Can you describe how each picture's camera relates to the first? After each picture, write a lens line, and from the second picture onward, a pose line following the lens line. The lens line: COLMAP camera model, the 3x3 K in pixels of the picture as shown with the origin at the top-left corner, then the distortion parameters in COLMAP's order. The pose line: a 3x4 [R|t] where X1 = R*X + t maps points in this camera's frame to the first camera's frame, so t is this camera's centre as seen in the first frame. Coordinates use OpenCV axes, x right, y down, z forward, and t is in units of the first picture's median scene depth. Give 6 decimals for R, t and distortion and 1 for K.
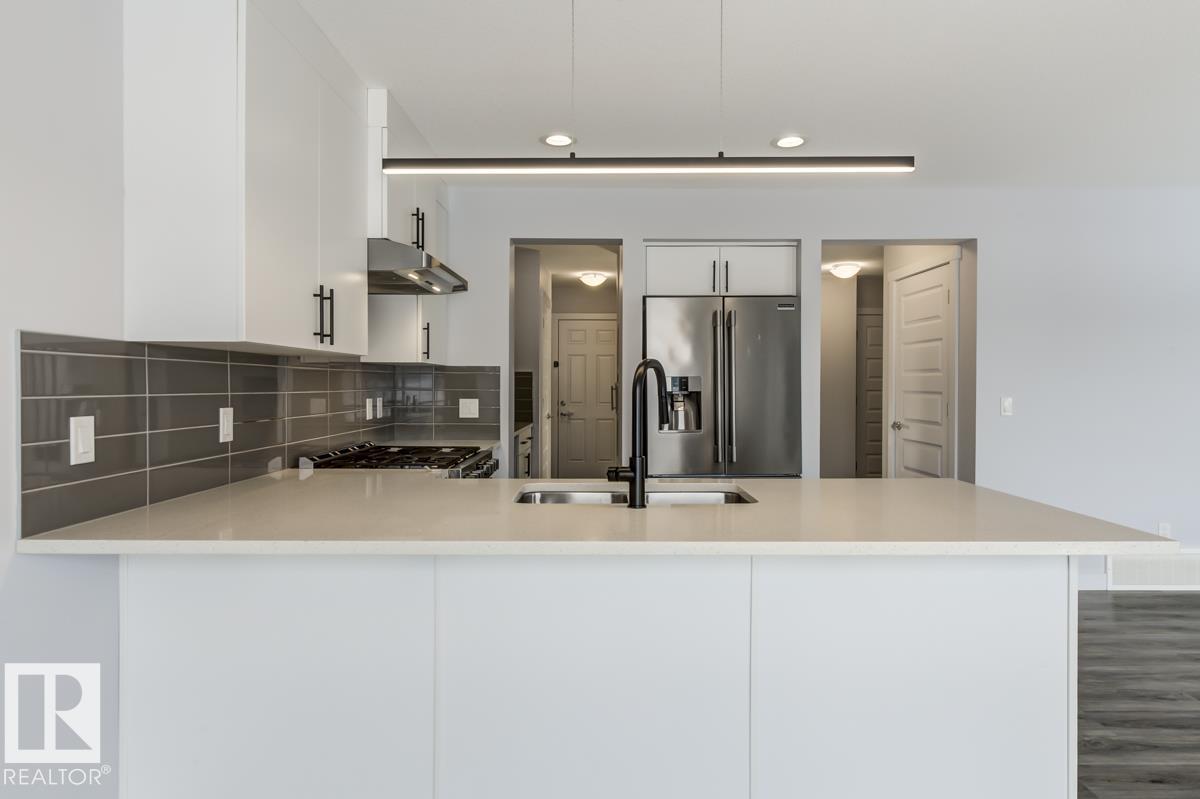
lens RADIAL K [[670.5, 0, 604.8], [0, 670.5, 388.3], [0, 0, 1]] dist [0.002140, 0.000362]
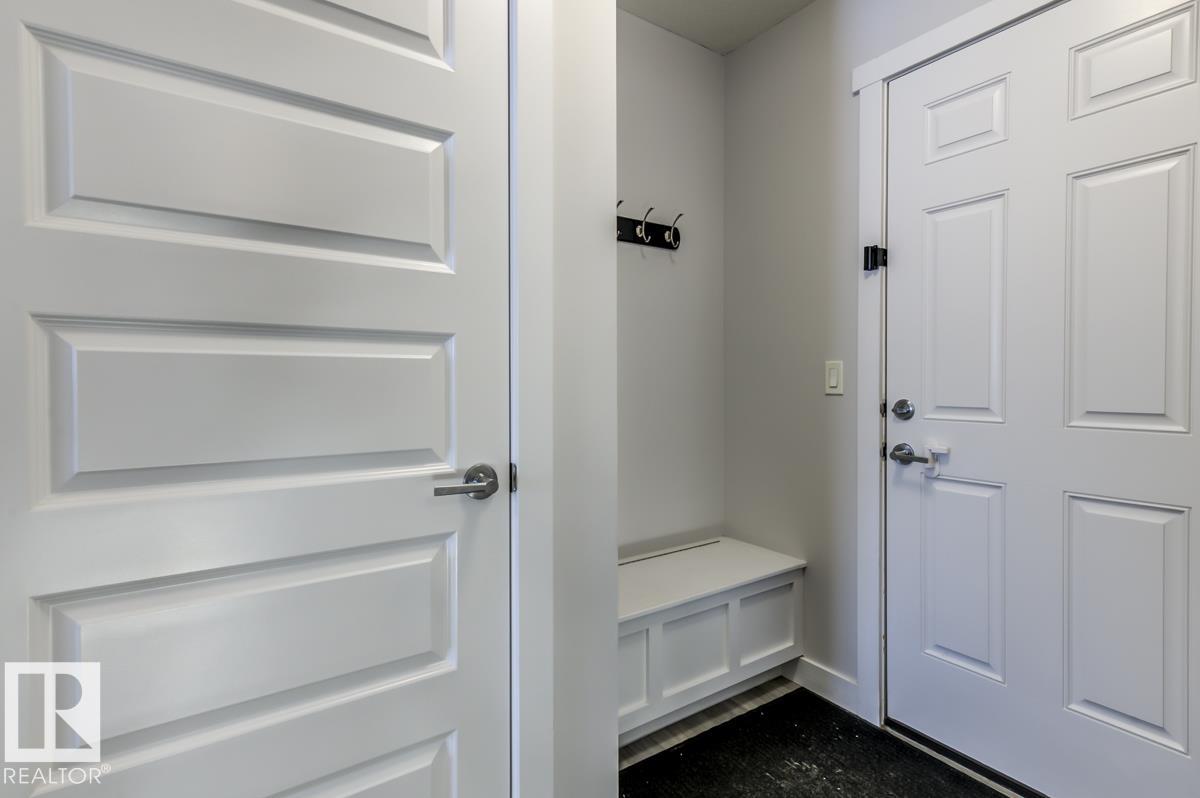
lens RADIAL K [[572.3, 0, 631.1], [0, 572.3, 391.0], [0, 0, 1]] dist [0.001932, 0.000087]
pose [[0.587928, 0.012796, -0.808812, 0.103051], [-0.003259, 0.999904, 0.013449, 0.026100], [0.808907, -0.005271, 0.587913, 1.624554]]
